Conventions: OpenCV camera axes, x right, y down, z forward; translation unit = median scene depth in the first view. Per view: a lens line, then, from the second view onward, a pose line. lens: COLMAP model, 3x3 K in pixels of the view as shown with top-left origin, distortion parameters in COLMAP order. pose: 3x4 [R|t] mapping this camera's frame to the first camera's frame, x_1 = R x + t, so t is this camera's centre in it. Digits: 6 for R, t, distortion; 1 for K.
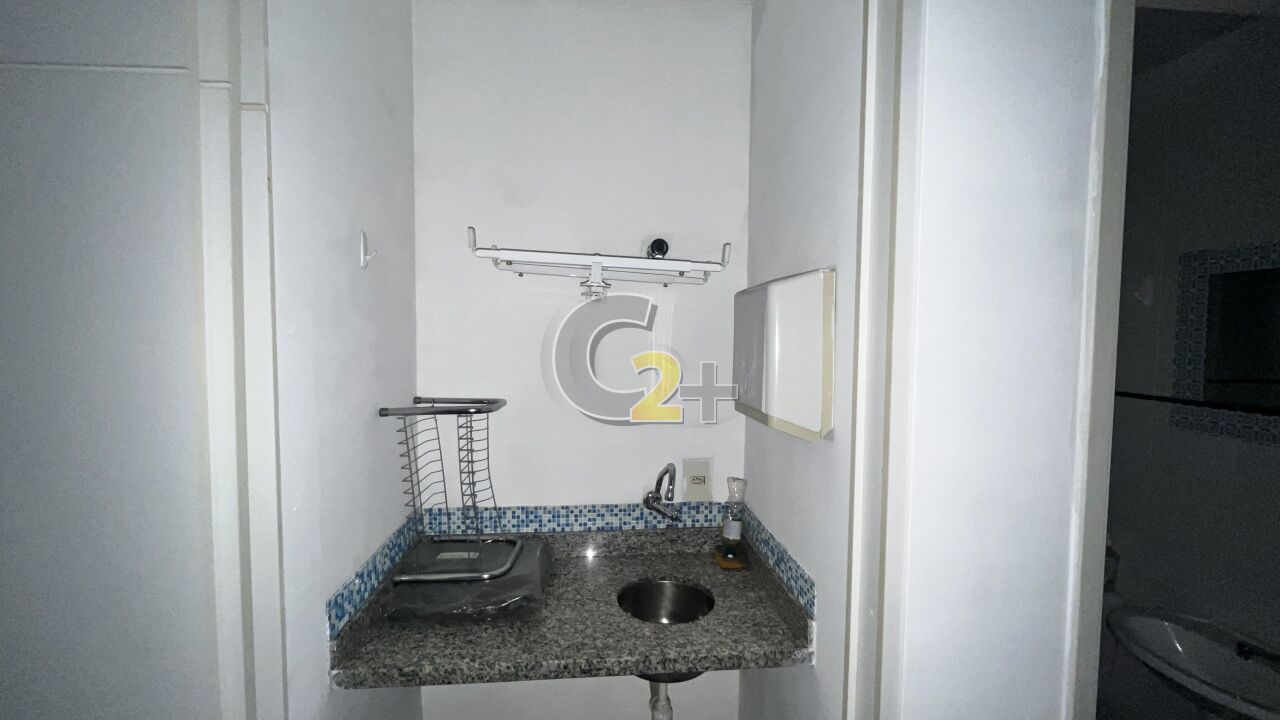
lens RADIAL K [[531.2, 0, 644.5], [0, 531.2, 364.2], [0, 0, 1]] dist [-0.002583, 0.000027]
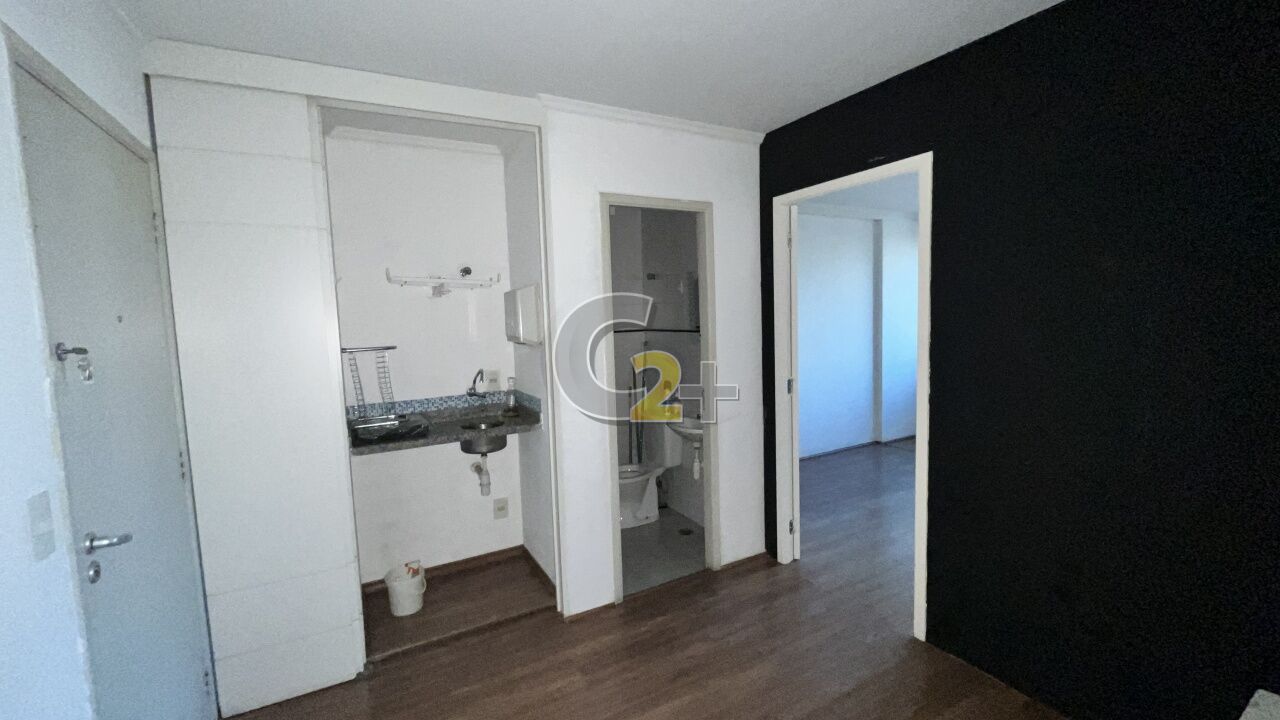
lens RADIAL K [[531.2, 0, 645.8], [0, 531.2, 360.5], [0, 0, 1]] dist [-0.002583, 0.000027]
pose [[0.914889, -0.068945, 0.397774, -0.180533], [0.058147, 0.997540, 0.039161, 0.091891], [-0.399495, -0.012698, 0.916647, -1.191882]]
